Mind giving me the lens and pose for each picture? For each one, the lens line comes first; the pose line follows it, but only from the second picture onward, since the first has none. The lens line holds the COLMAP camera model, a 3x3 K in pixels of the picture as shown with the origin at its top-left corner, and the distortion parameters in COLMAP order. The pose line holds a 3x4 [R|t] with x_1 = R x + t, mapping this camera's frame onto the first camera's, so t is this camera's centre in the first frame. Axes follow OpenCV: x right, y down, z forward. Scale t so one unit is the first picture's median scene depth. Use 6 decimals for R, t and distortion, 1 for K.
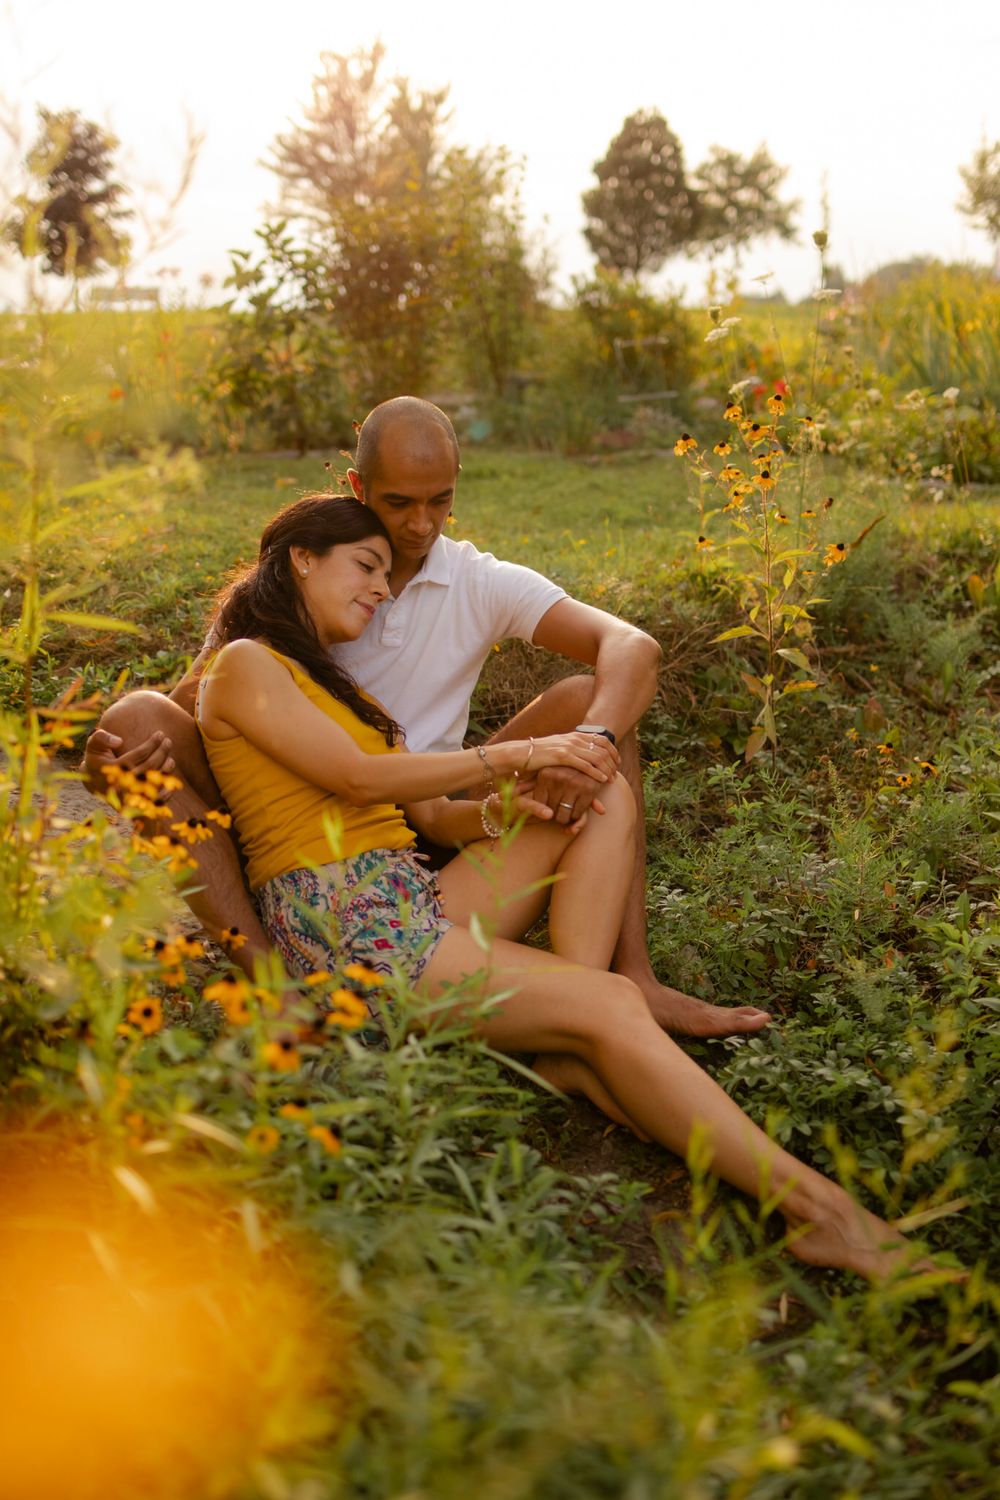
lens RADIAL K [[1431.7, 0, 500.0], [0, 1431.7, 750.0], [0, 0, 1]] dist [-0.055785, -0.002485]
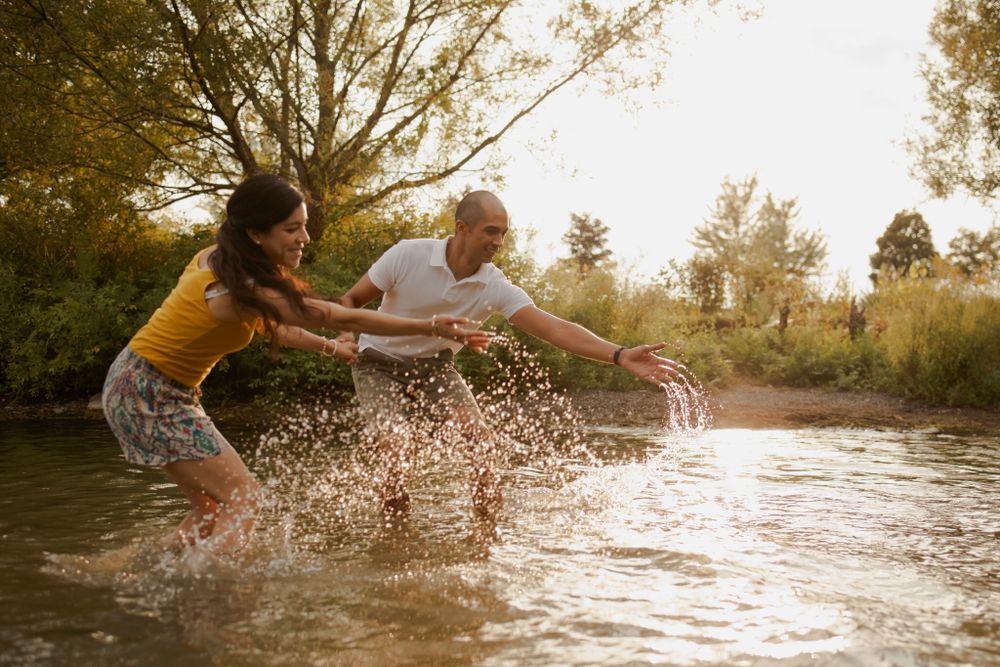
lens RADIAL K [[1038.5, 0, 525.8], [0, 1038.5, 337.5], [0, 0, 1]] dist [-0.067800, 0.045812]
pose [[0.950375, 0.019914, -0.310468, 0.176237], [-0.109950, 0.955047, -0.275311, 0.333930], [0.291029, 0.295784, 0.909843, -0.825730]]
